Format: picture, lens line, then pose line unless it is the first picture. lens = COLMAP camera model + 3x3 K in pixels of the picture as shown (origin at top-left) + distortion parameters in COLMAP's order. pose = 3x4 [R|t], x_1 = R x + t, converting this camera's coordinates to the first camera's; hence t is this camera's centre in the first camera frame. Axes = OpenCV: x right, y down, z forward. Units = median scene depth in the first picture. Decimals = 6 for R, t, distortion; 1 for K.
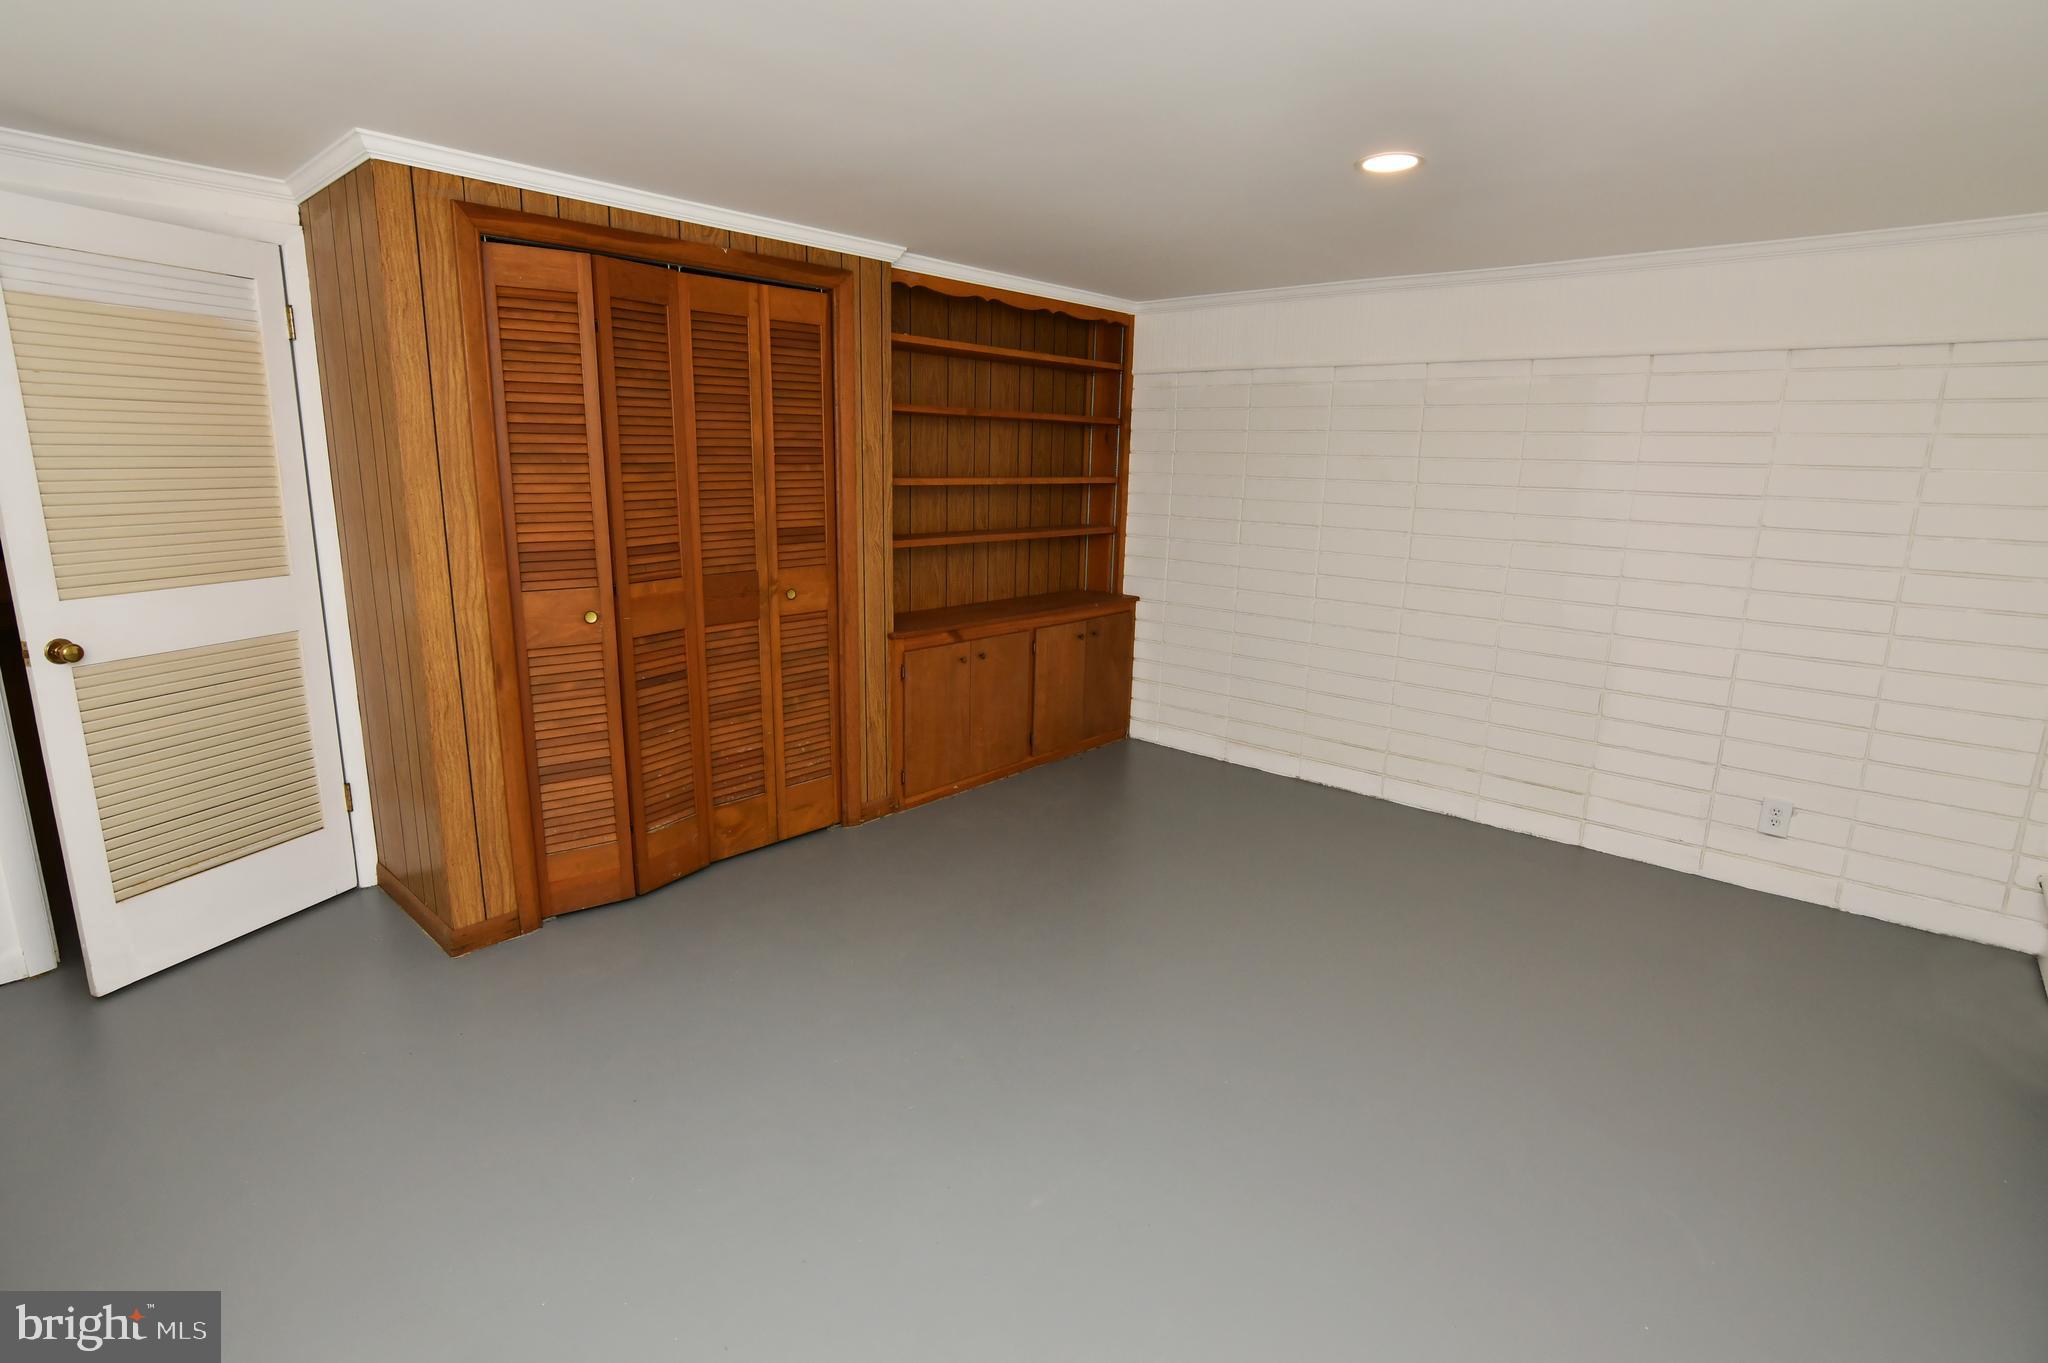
lens RADIAL K [[992.4, 0, 1033.4], [0, 992.4, 681.5], [0, 0, 1]] dist [-0.027560, 0.007769]
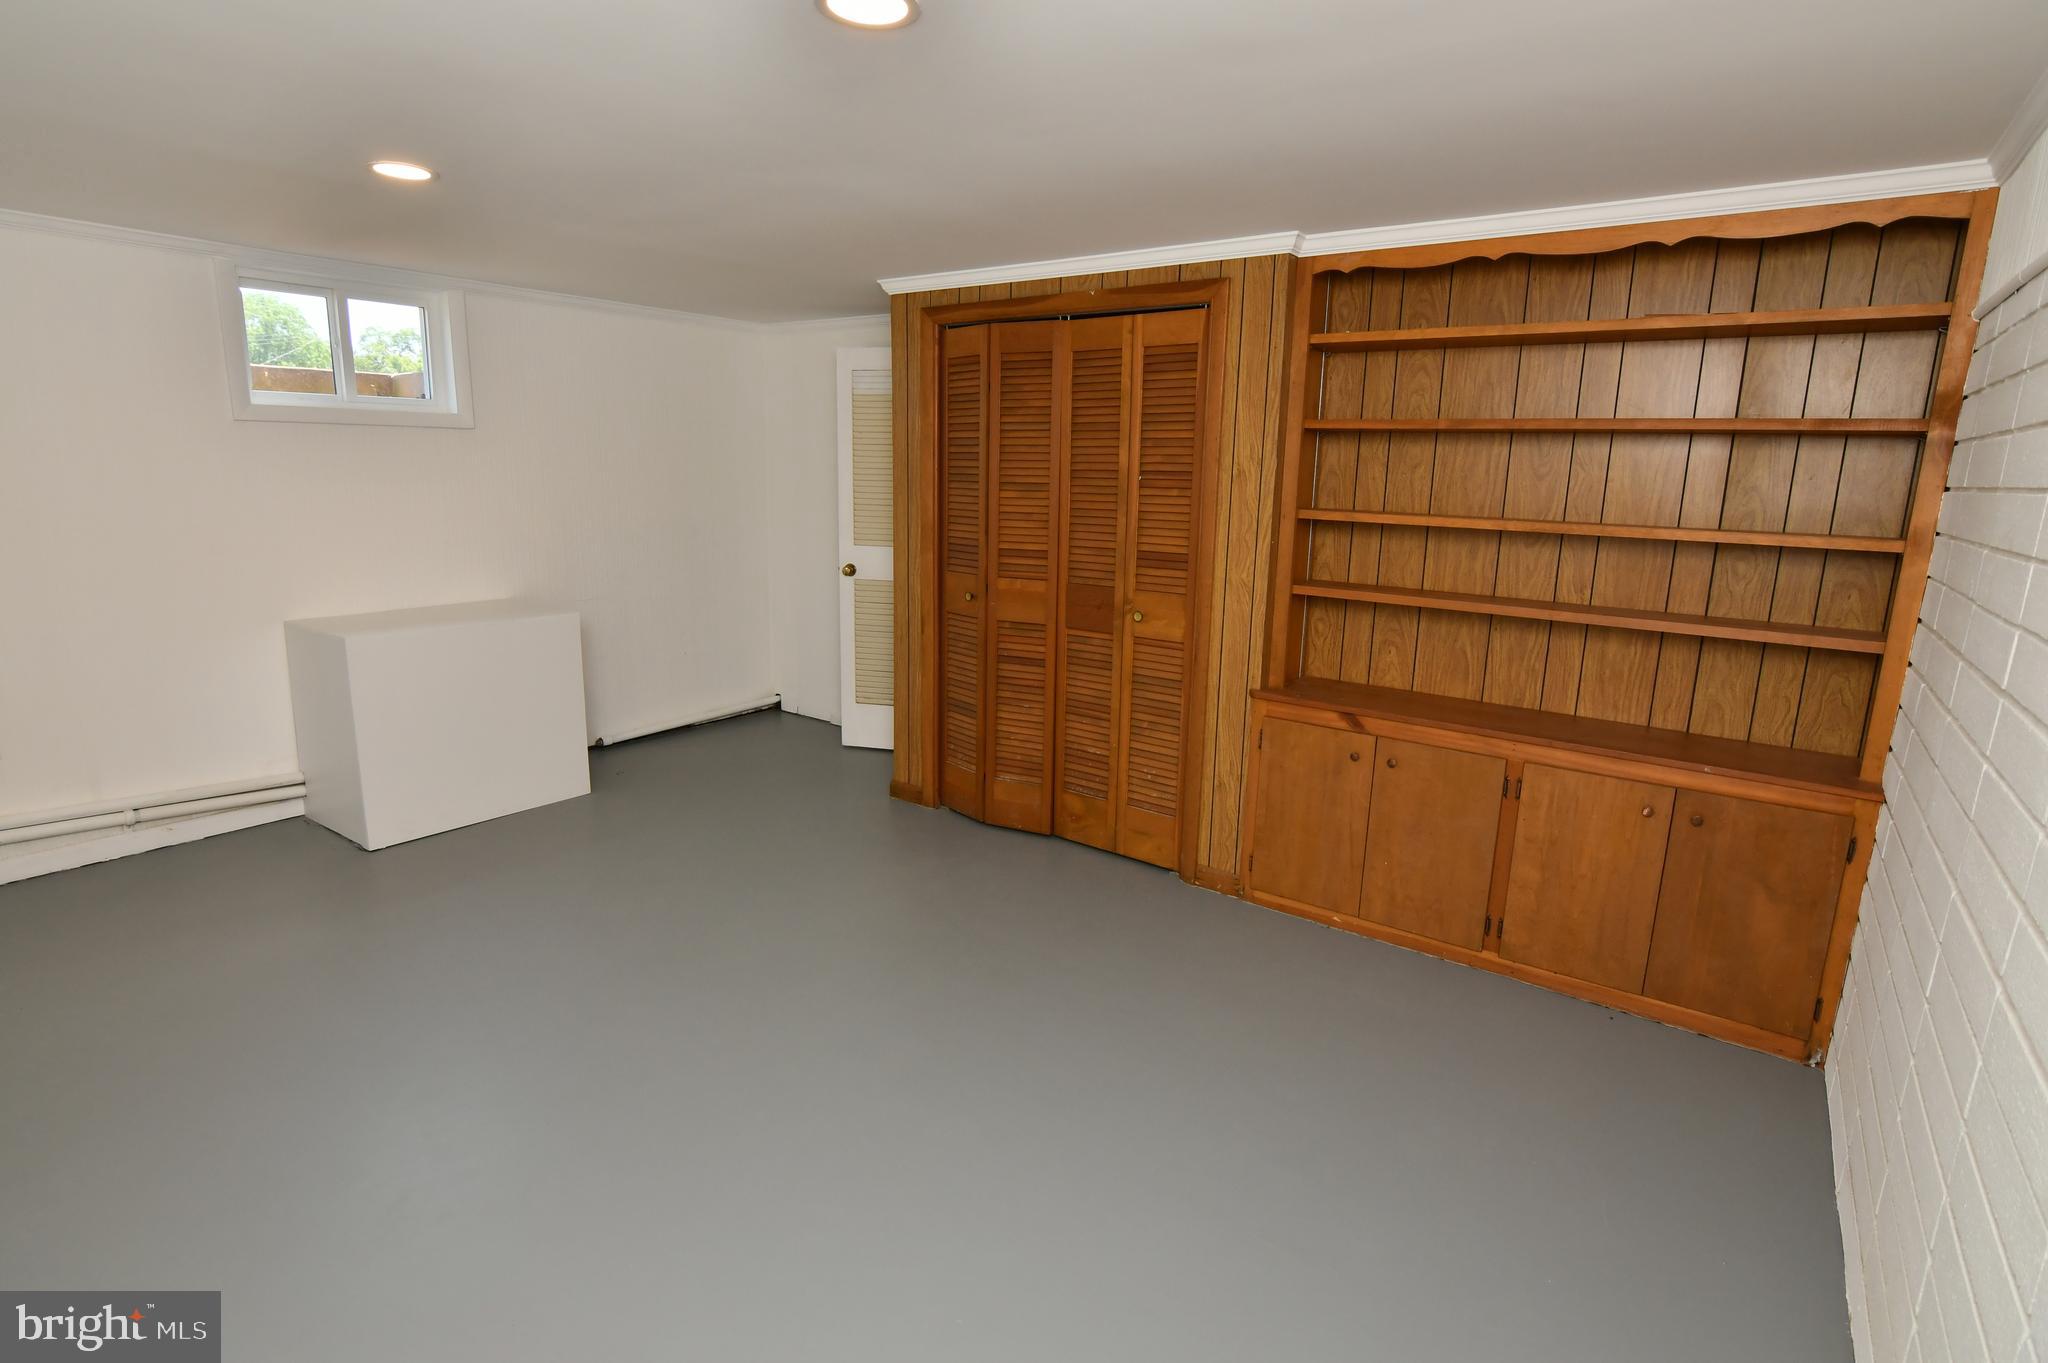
lens RADIAL K [[992.4, 0, 1033.7], [0, 992.4, 671.2], [0, 0, 1]] dist [-0.027560, 0.007769]
pose [[0.088235, 0.184986, -0.978772, 0.754293], [-0.242525, 0.957025, 0.159012, -0.172687], [0.966124, 0.223346, 0.129307, 0.796523]]
